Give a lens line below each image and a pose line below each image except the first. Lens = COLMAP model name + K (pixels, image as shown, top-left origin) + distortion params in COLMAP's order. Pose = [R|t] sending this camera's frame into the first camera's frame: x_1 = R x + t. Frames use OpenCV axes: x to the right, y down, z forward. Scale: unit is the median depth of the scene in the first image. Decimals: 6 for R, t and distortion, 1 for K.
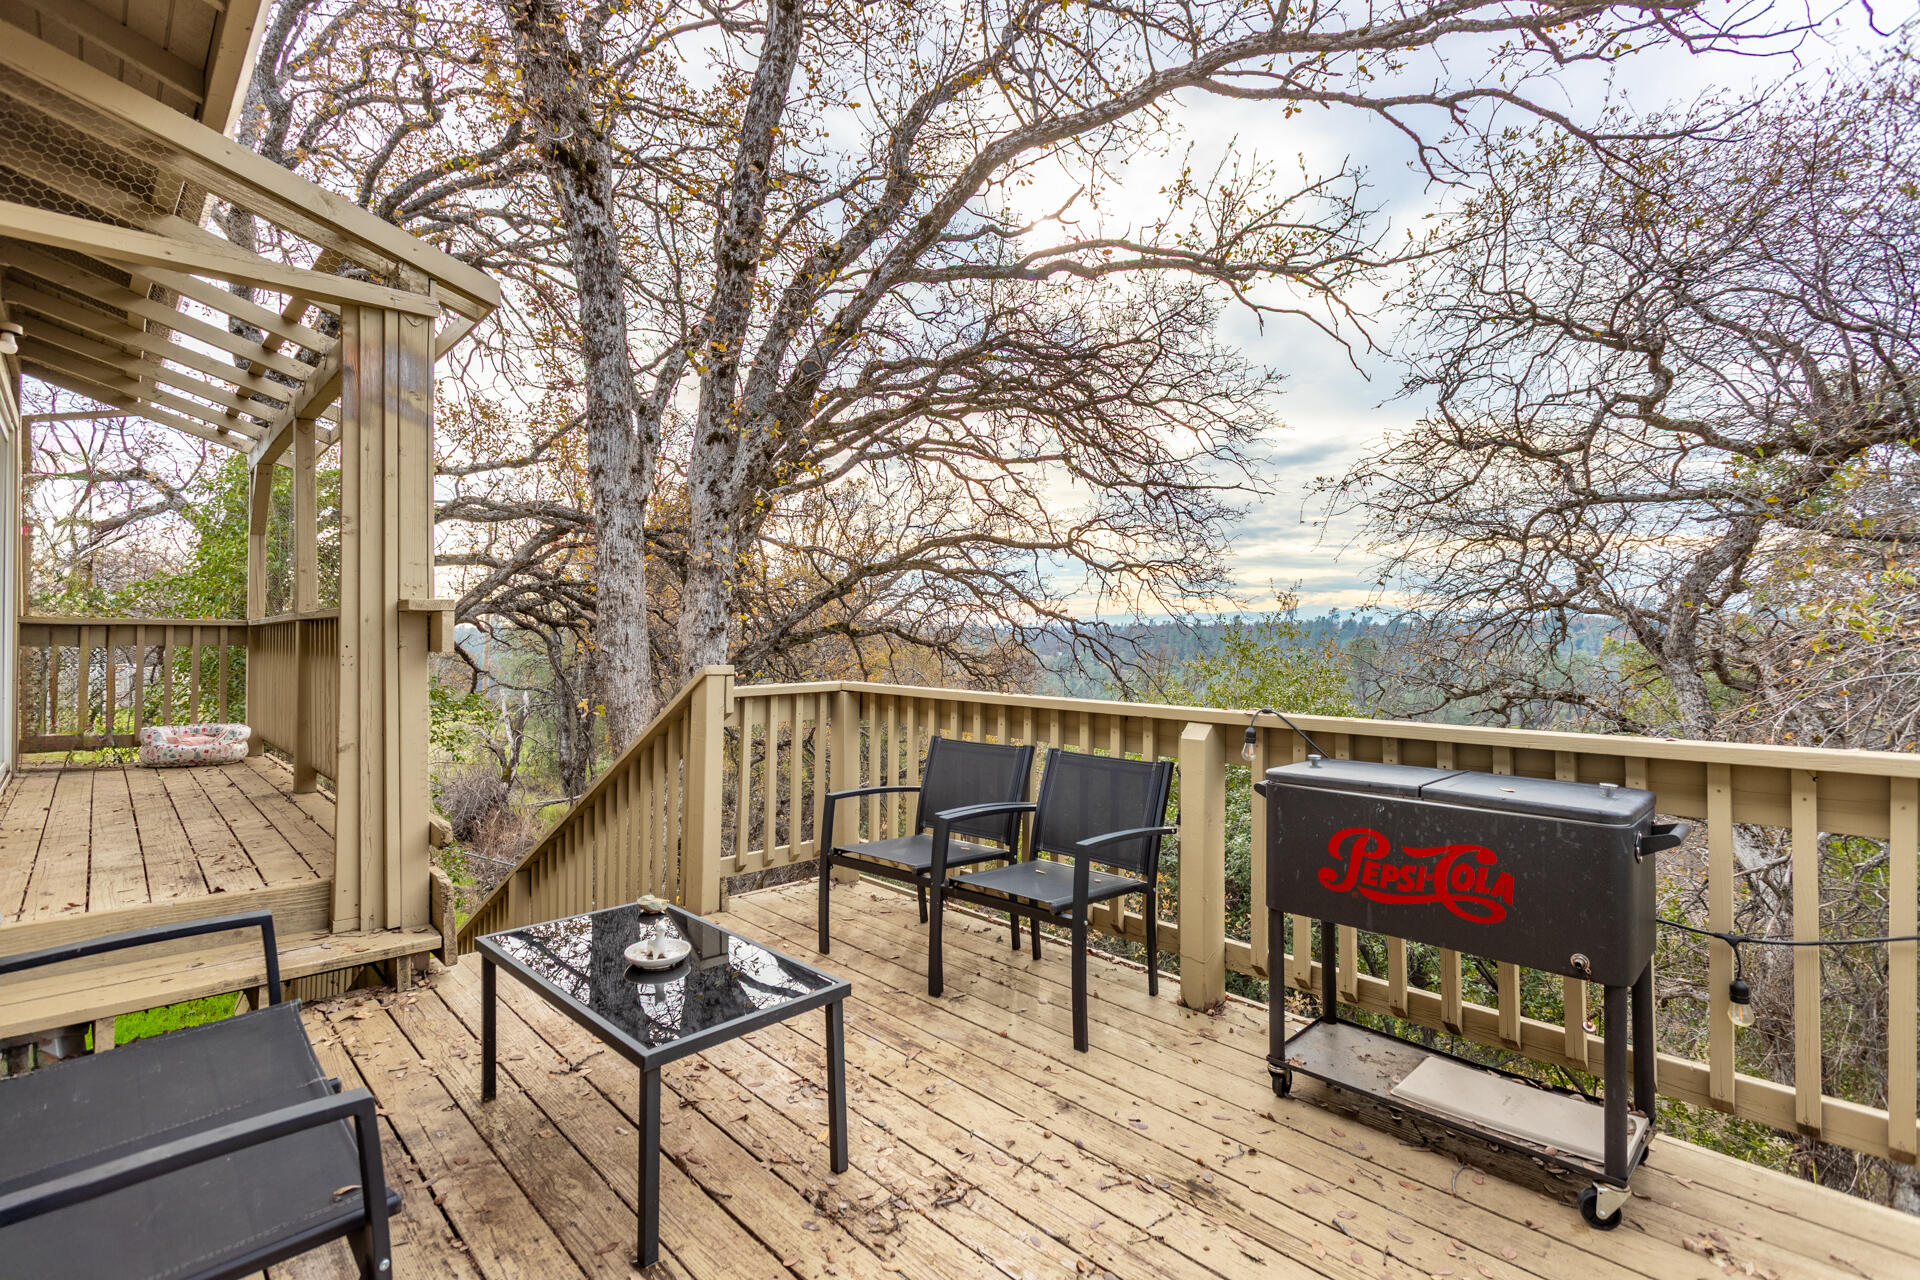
lens RADIAL K [[897.8, 0, 957.1], [0, 897.8, 631.8], [0, 0, 1]] dist [0.001670, 0.000543]
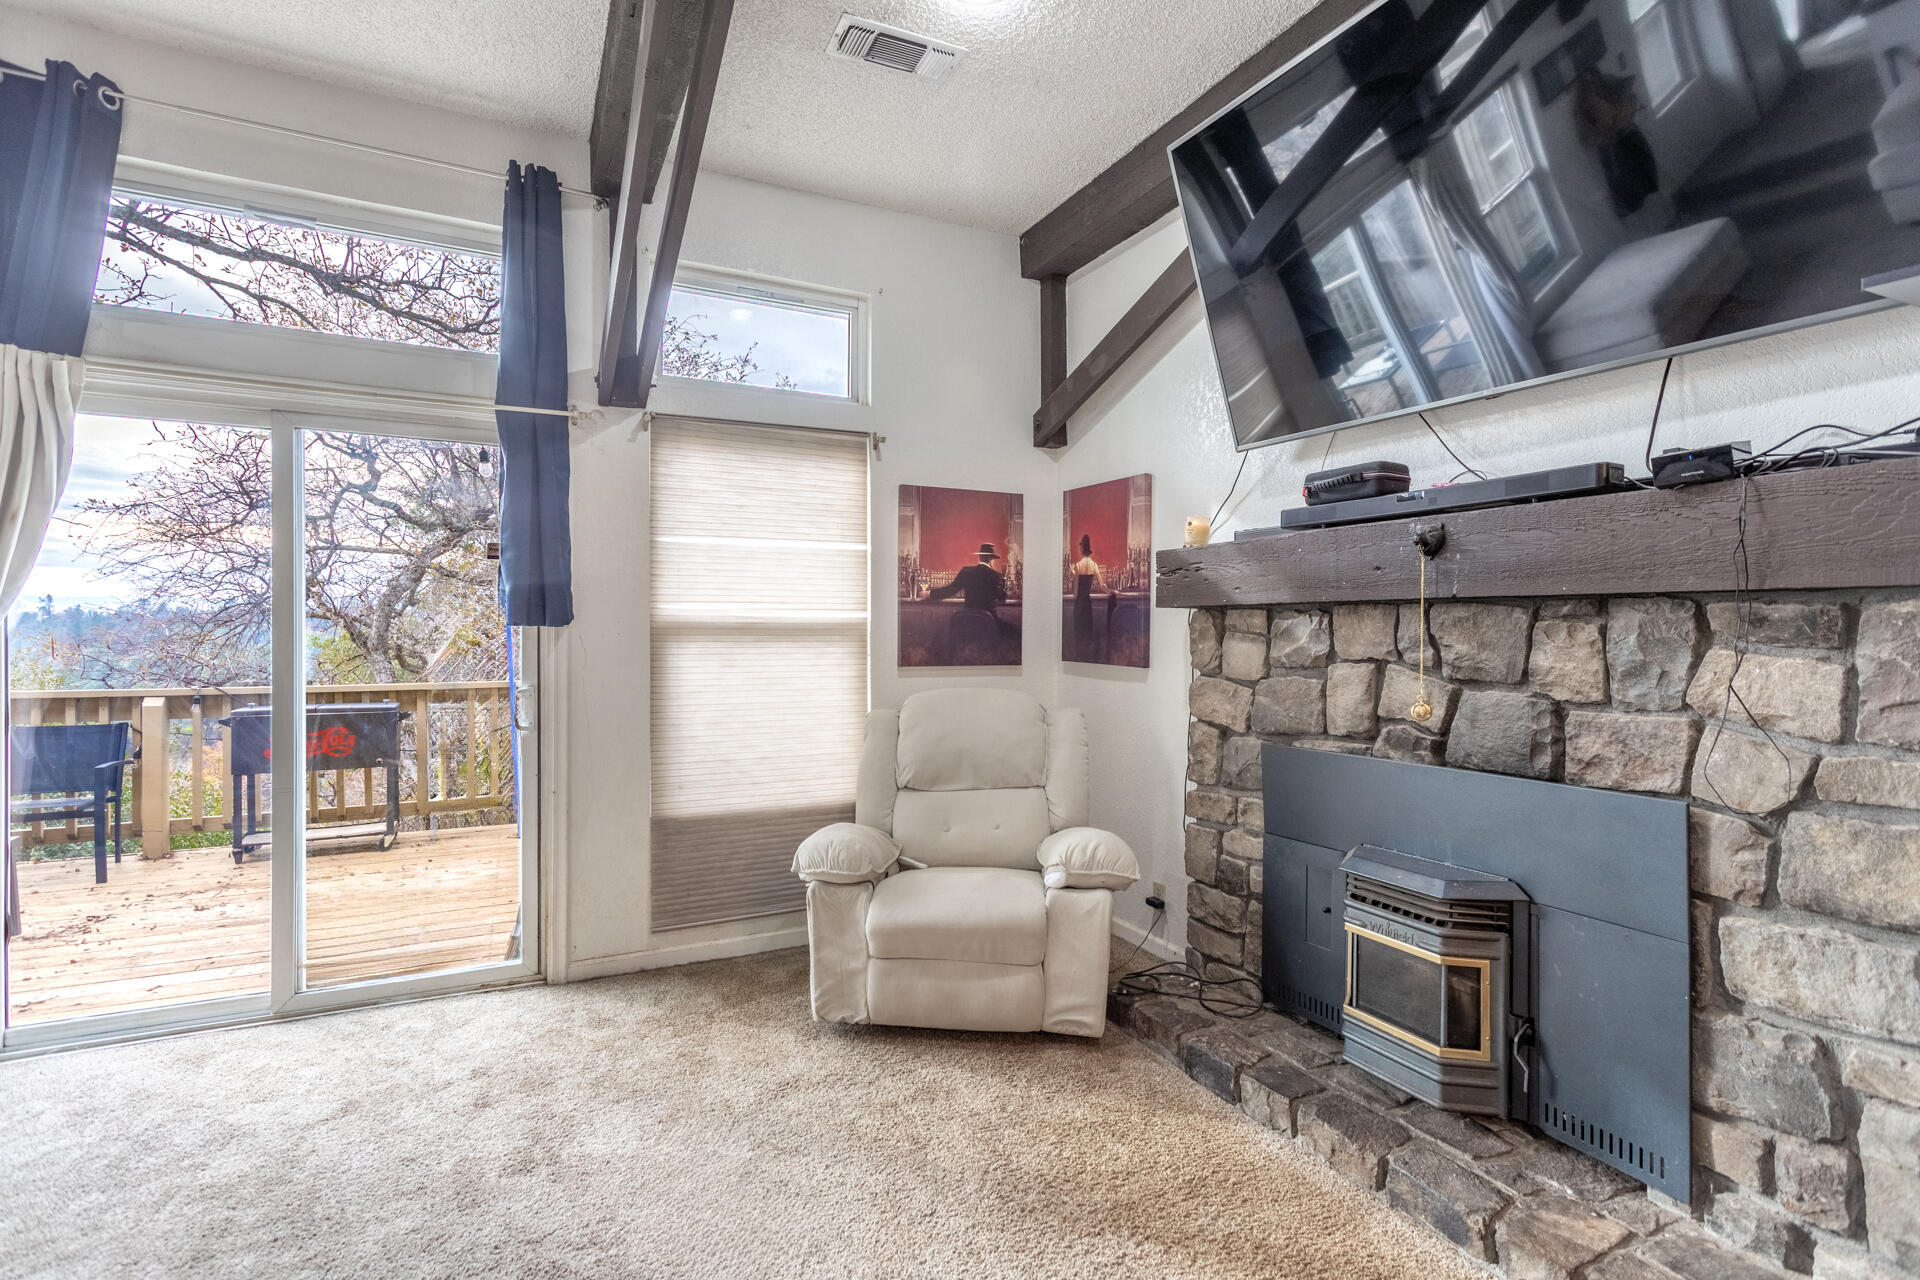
lens RADIAL K [[897.8, 0, 957.1], [0, 897.8, 631.8], [0, 0, 1]] dist [0.001670, 0.000543]
pose [[0.298491, -0.000710, 0.954412, -0.398957], [-0.007607, 0.999966, 0.003123, -0.017688], [-0.954382, -0.008192, 0.298475, -0.430417]]
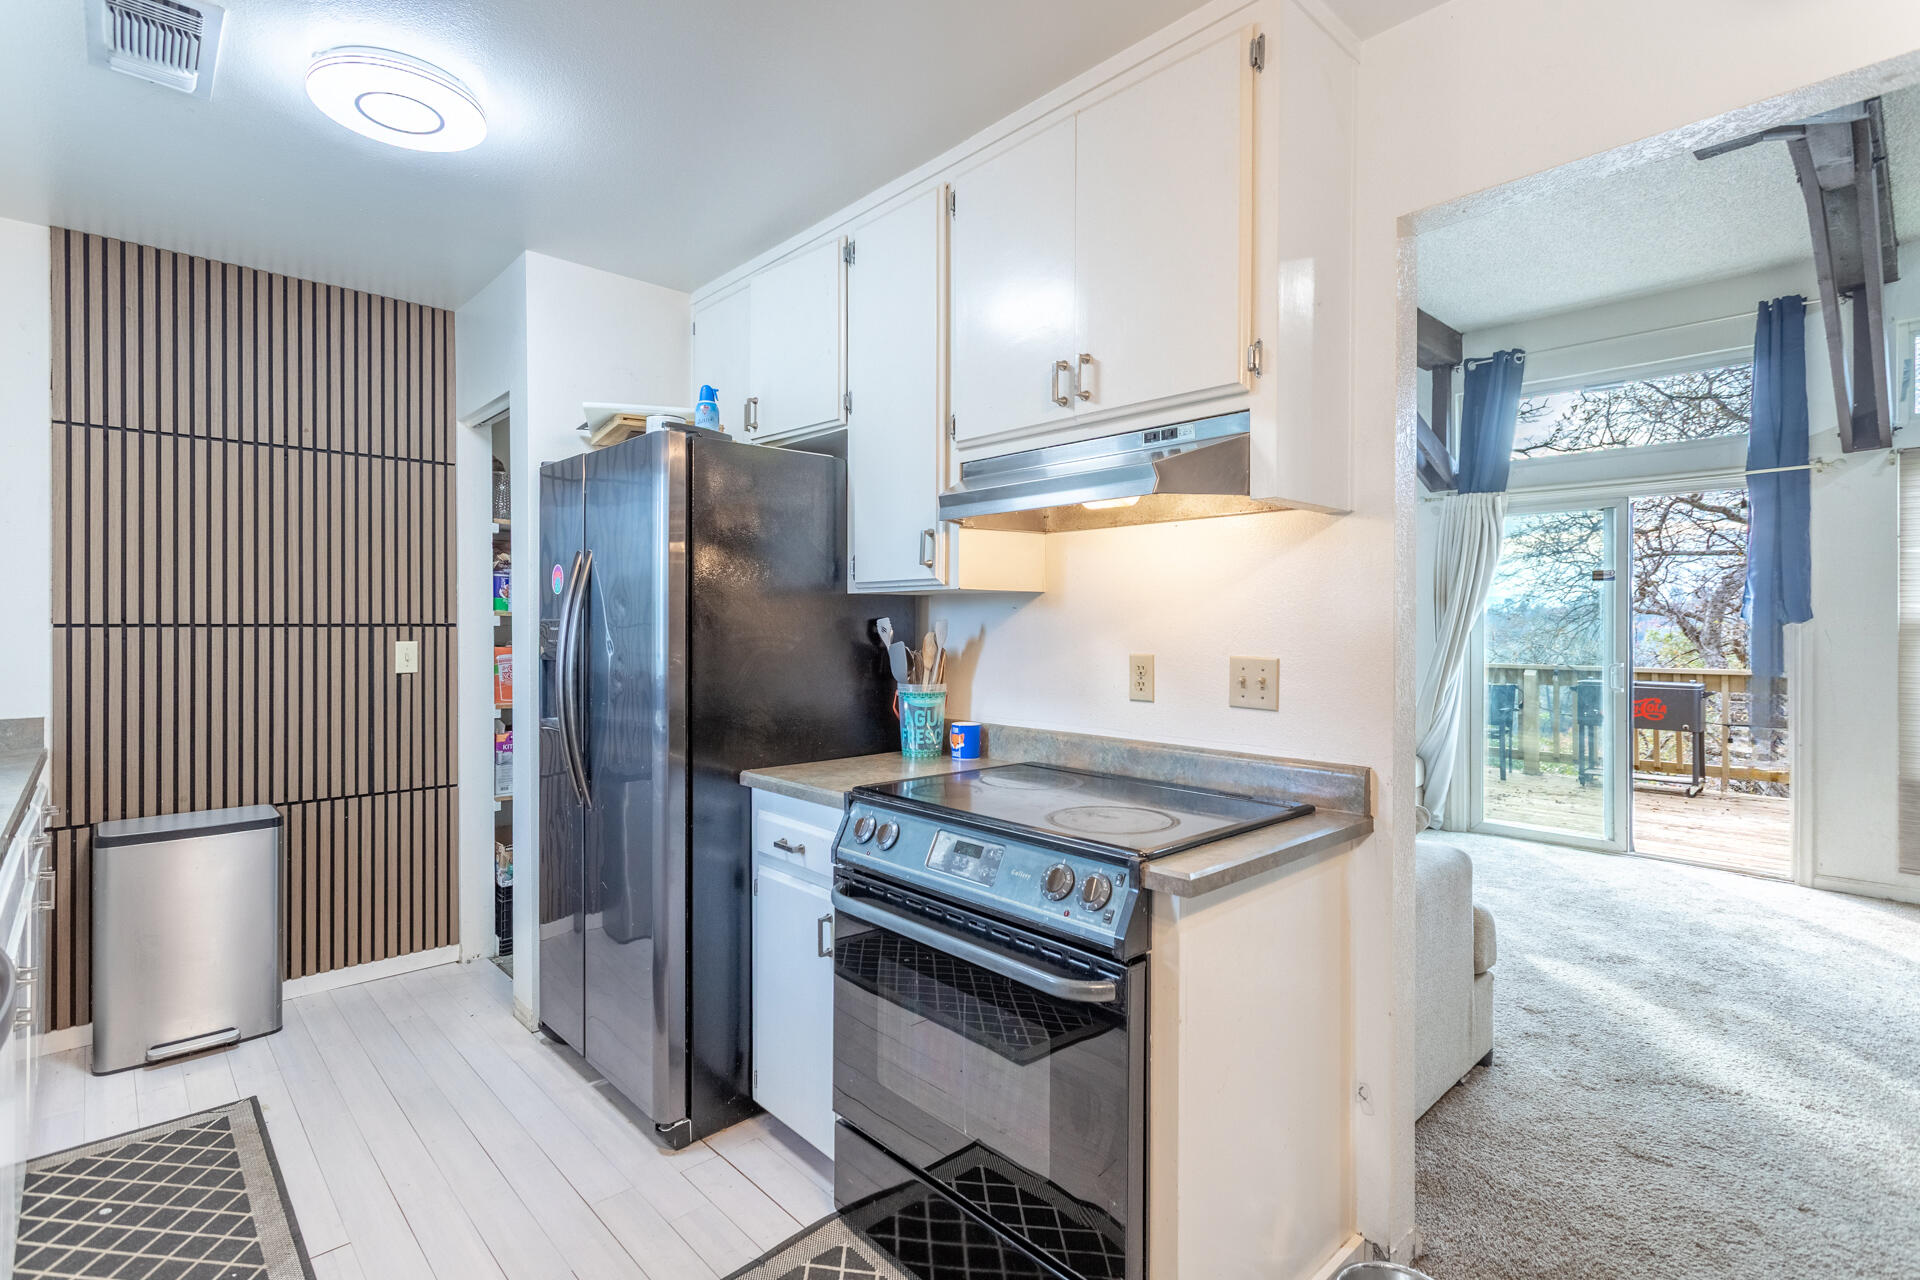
lens RADIAL K [[897.8, 0, 957.1], [0, 897.8, 631.8], [0, 0, 1]] dist [0.001670, 0.000543]
pose [[0.999828, -0.002583, -0.018380, -0.598897], [0.002812, 0.999918, 0.012476, -0.020788], [0.018347, -0.012526, 0.999753, -0.735428]]
